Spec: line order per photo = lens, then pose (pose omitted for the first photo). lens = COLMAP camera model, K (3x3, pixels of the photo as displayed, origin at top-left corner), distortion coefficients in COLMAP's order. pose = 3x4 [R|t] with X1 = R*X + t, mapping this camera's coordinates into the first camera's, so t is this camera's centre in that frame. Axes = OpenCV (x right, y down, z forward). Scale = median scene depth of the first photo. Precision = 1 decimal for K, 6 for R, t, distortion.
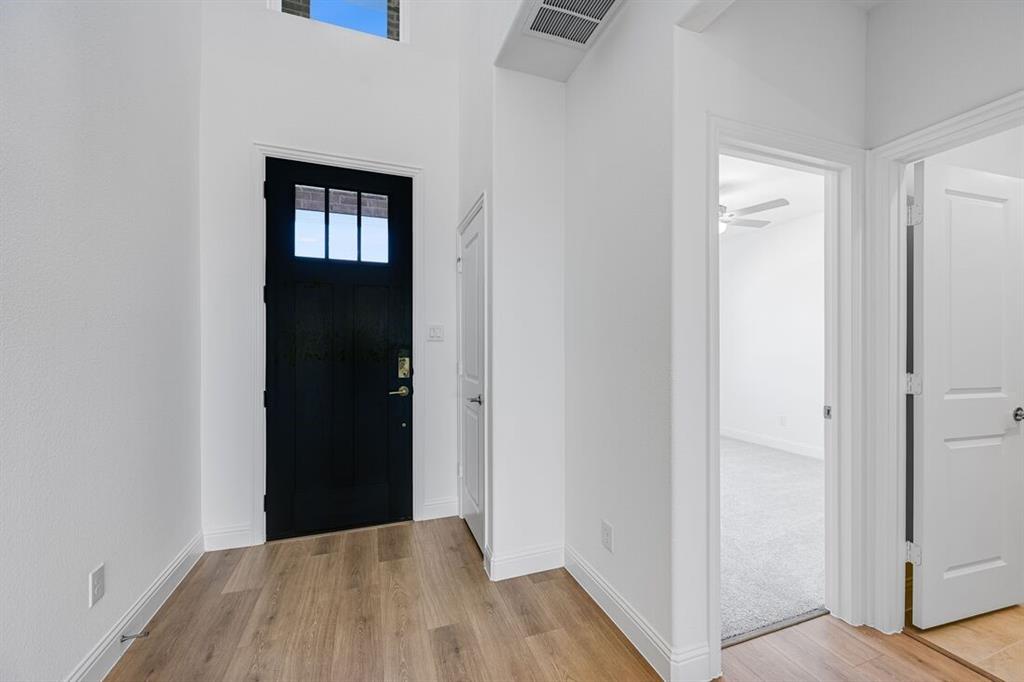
lens RADIAL K [[406.7, 0, 514.5], [0, 406.7, 344.6], [0, 0, 1]] dist [-0.000358, -0.000031]
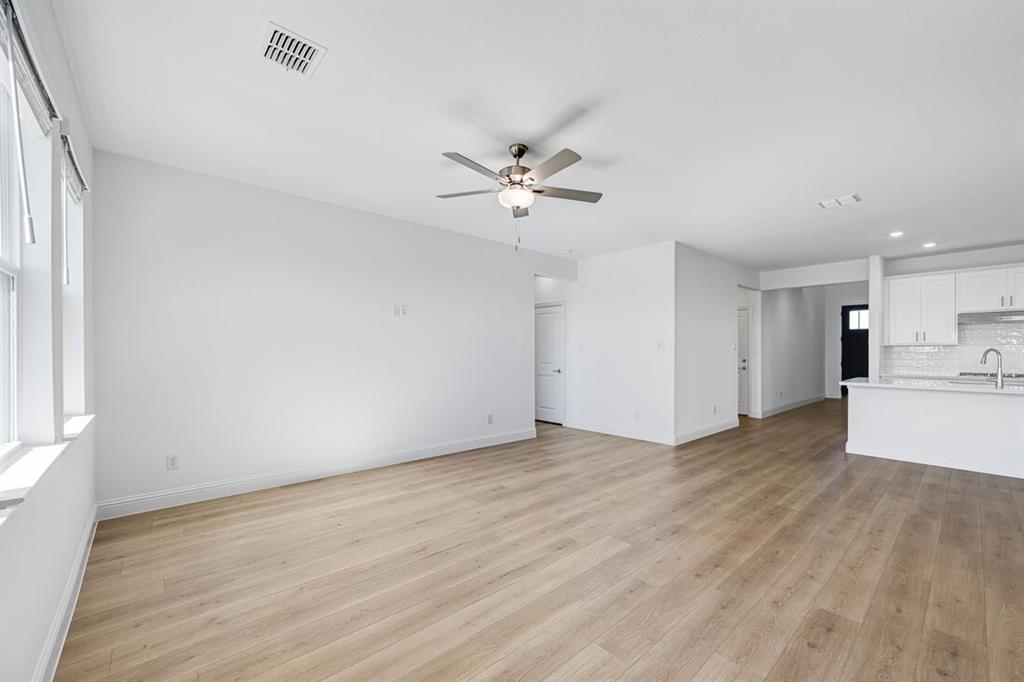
lens RADIAL K [[406.7, 0, 514.5], [0, 406.7, 344.6], [0, 0, 1]] dist [-0.000358, -0.000031]
pose [[0.365686, -0.011712, -0.930665, 1.923778], [-0.000995, 0.999915, -0.012974, -0.010928], [0.930738, 0.005670, 0.365644, -3.437219]]
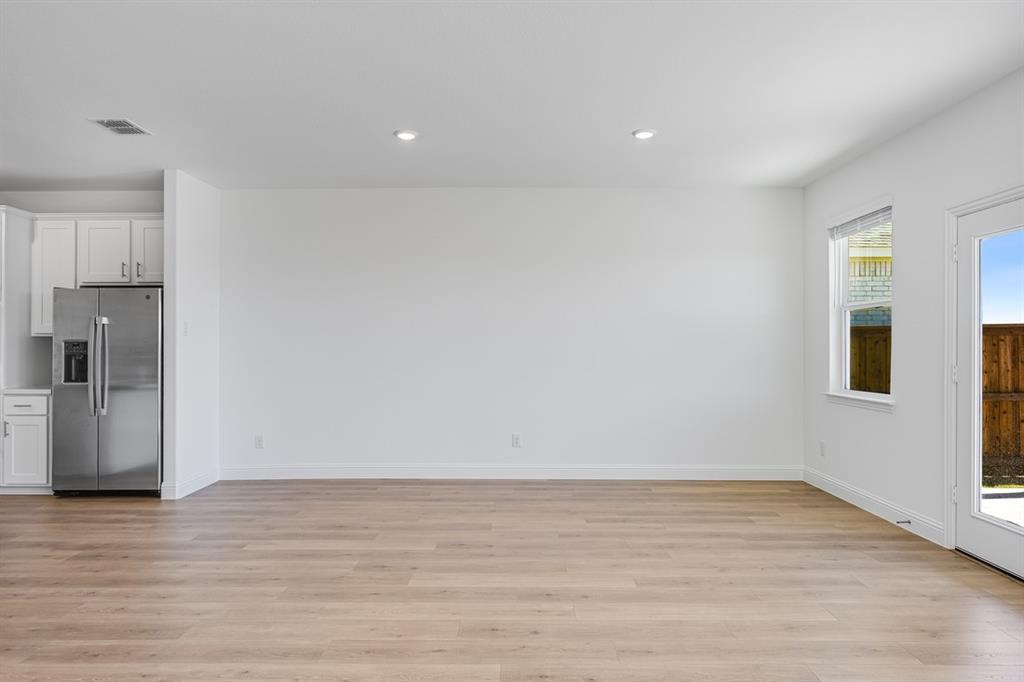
lens RADIAL K [[610.5, 0, 517.0], [0, 610.5, 344.5], [0, 0, 1]] dist [-0.005603, -0.000427]
pose [[0.357901, 0.002517, 0.933756, 0.708323], [0.000552, 0.999996, -0.002908, -0.008648], [-0.933759, 0.001557, 0.357898, -2.980511]]
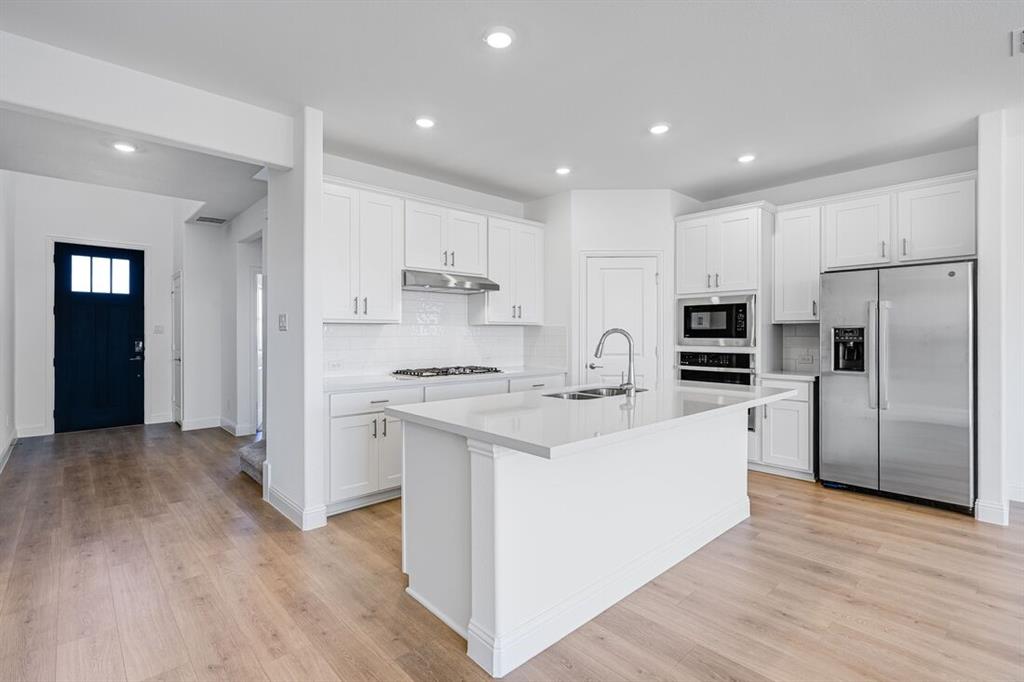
lens RADIAL K [[473.1, 0, 515.2], [0, 473.1, 334.3], [0, 0, 1]] dist [-0.001130, -0.000083]
pose [[0.919214, 0.000169, 0.393758, 0.538914], [-0.000182, 1.000000, -0.000005, -0.005421], [-0.393758, -0.000067, 0.919214, -1.957652]]
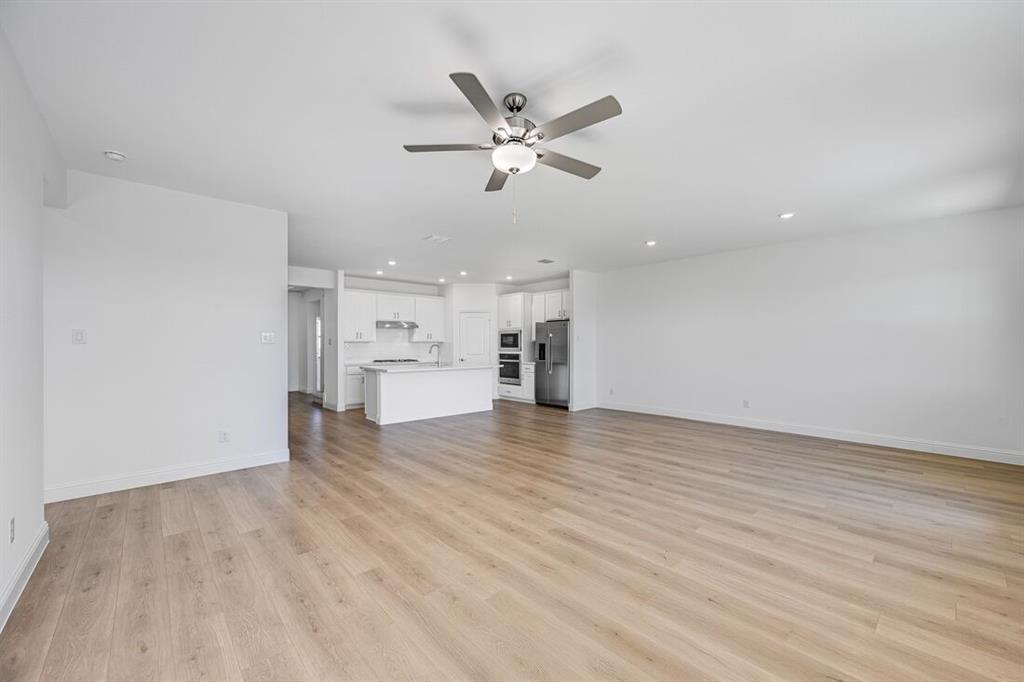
lens RADIAL K [[406.7, 0, 514.5], [0, 406.7, 344.6], [0, 0, 1]] dist [-0.000358, -0.000031]
pose [[0.927514, 0.000994, 0.373786, 0.604284], [-0.000430, 0.999999, -0.001592, -0.011831], [-0.373787, 0.001316, 0.927514, -3.845932]]
